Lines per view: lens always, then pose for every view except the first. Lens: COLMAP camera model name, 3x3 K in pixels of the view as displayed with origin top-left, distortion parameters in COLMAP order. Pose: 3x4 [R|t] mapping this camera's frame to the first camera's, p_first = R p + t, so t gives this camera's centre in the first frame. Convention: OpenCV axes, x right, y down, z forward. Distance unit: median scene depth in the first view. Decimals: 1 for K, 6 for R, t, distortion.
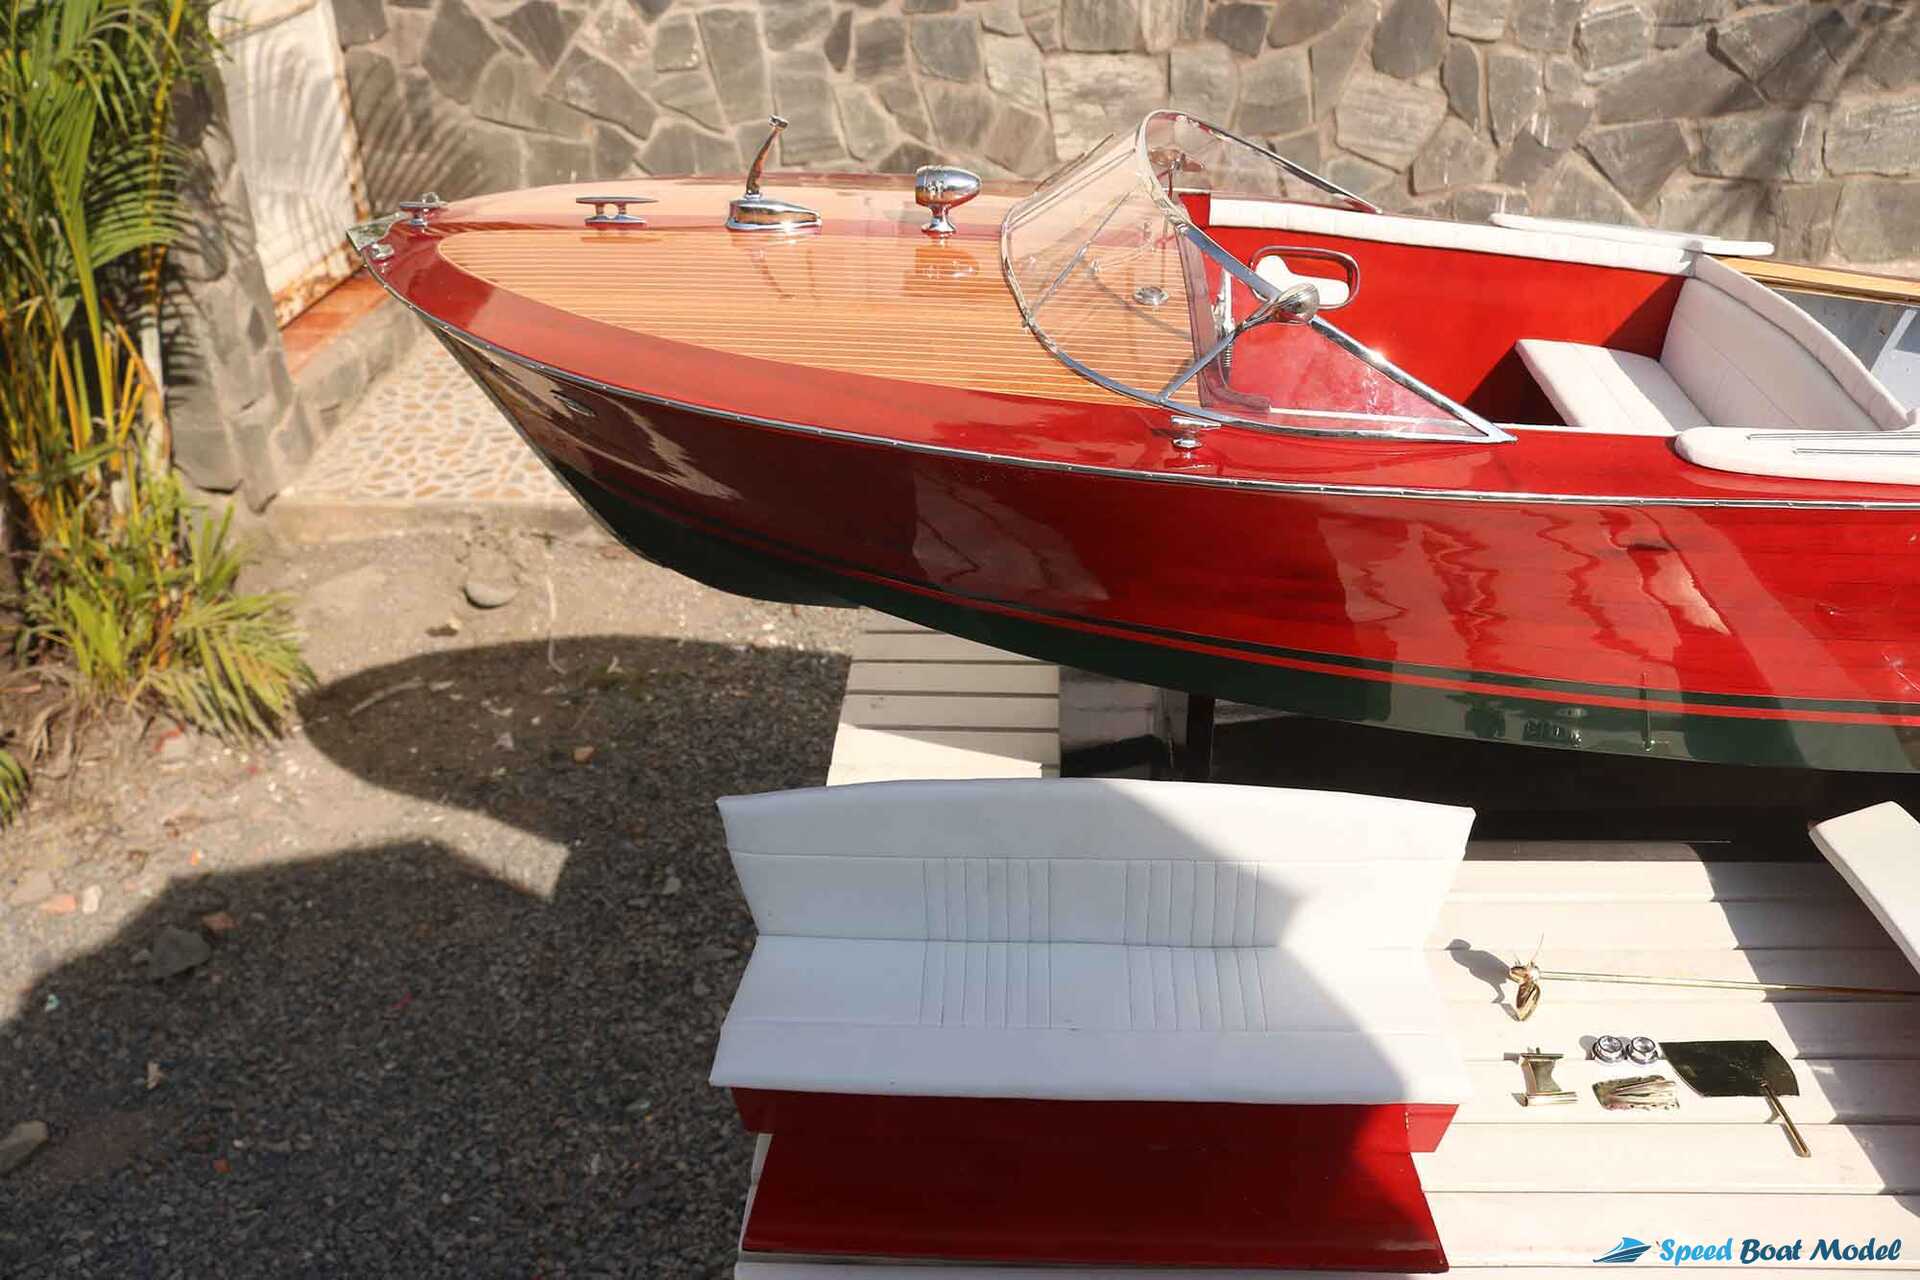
lens RADIAL K [[1587.6, 0, 933.2], [0, 1587.6, 645.3], [0, 0, 1]] dist [-0.157610, 0.119847]
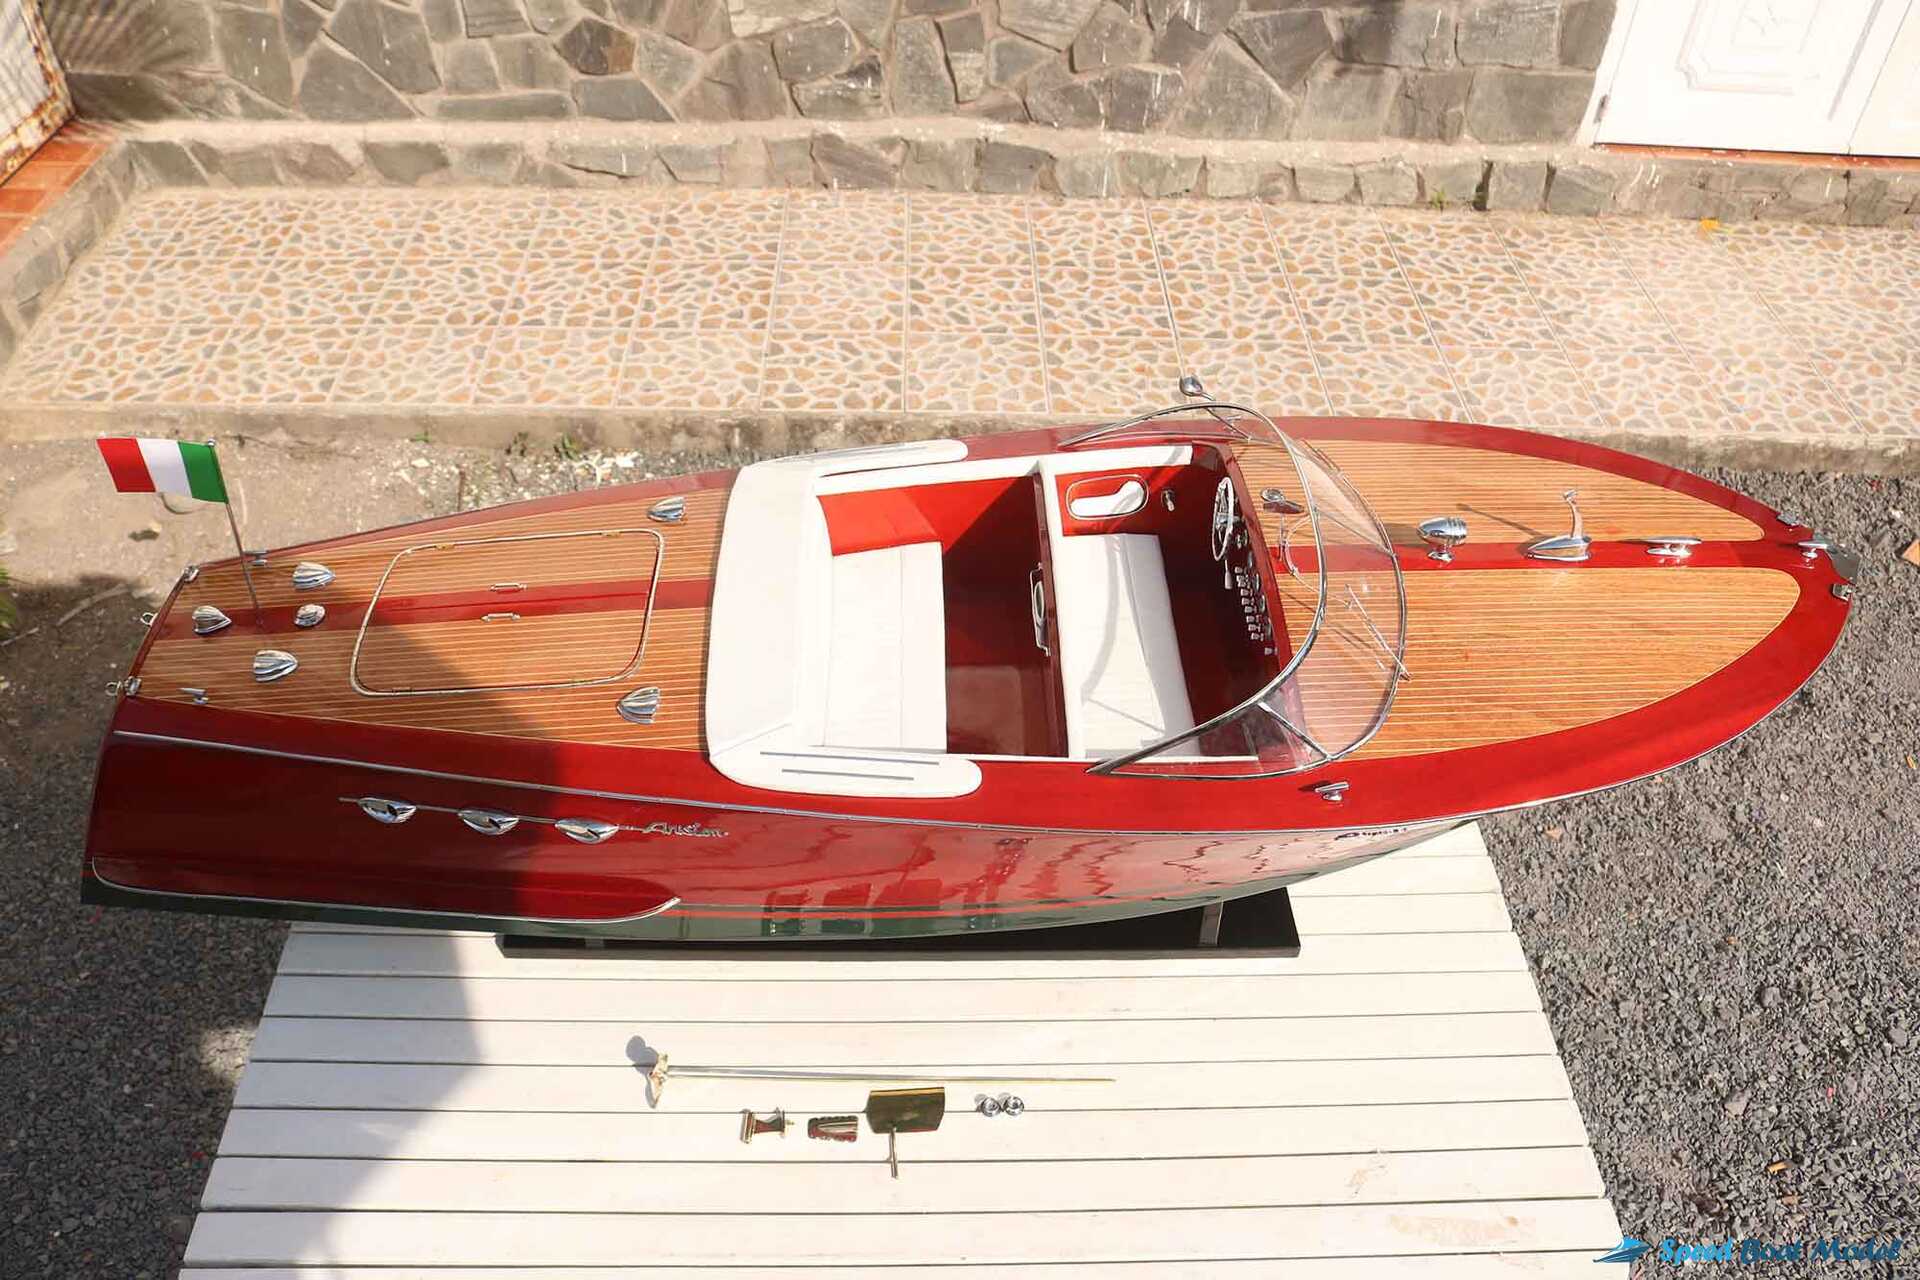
lens RADIAL K [[1587.6, 0, 946.9], [0, 1587.6, 654.3], [0, 0, 1]] dist [-0.157610, 0.119847]
pose [[0.994842, -0.015765, 0.100201, 0.116020], [-0.004991, 0.979042, 0.203597, -0.123014], [-0.101311, -0.203047, 0.973914, -0.106968]]
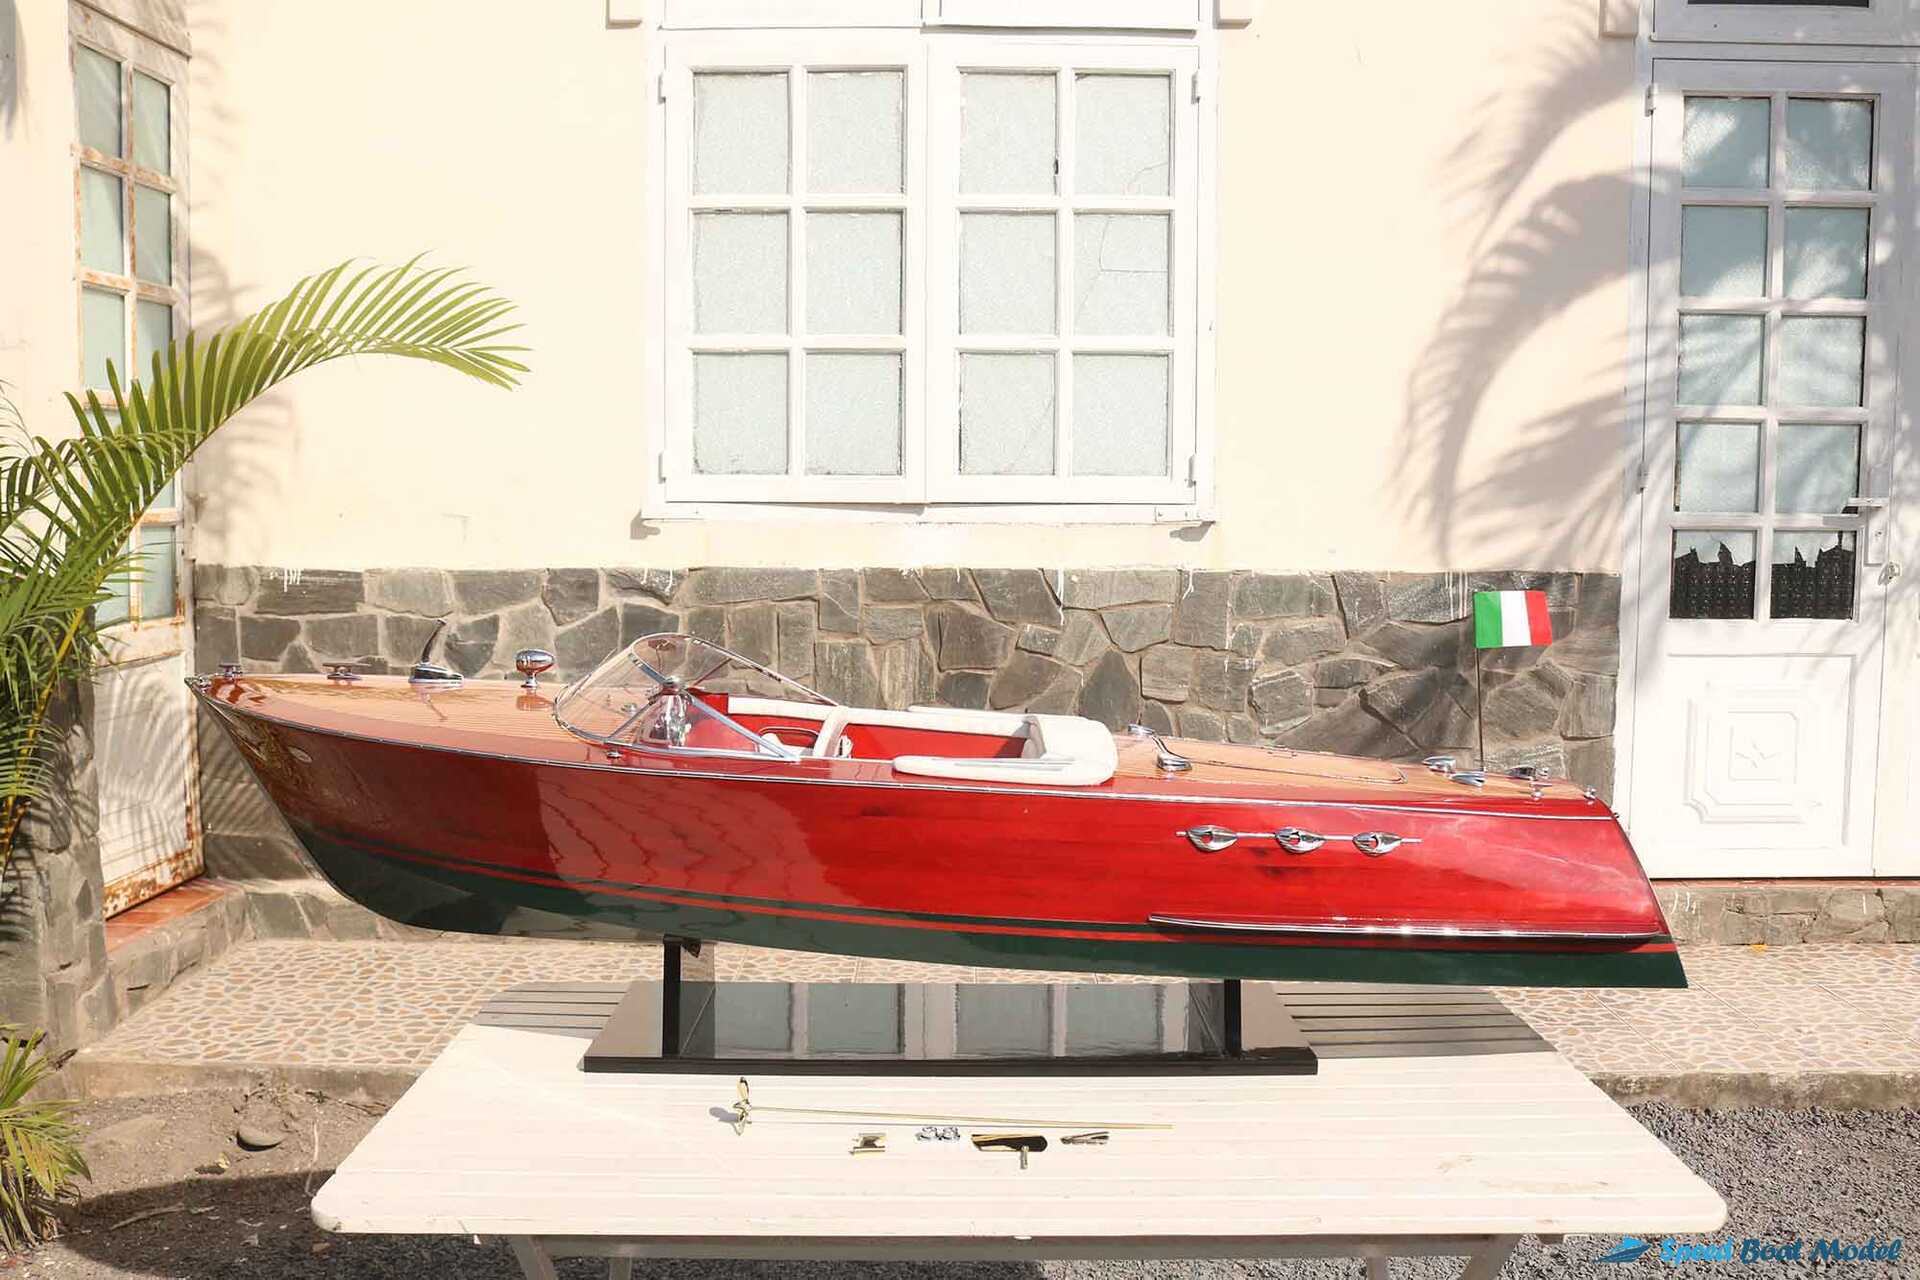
lens RADIAL K [[1742.8, 0, 931.0], [0, 1742.8, 649.5], [0, 0, 1]] dist [-0.138302, 0.102862]
pose [[0.998136, 0.020512, 0.057473, 0.094130], [0.006559, 0.900302, -0.435217, 0.149151], [-0.060670, 0.434783, 0.898489, -0.208001]]
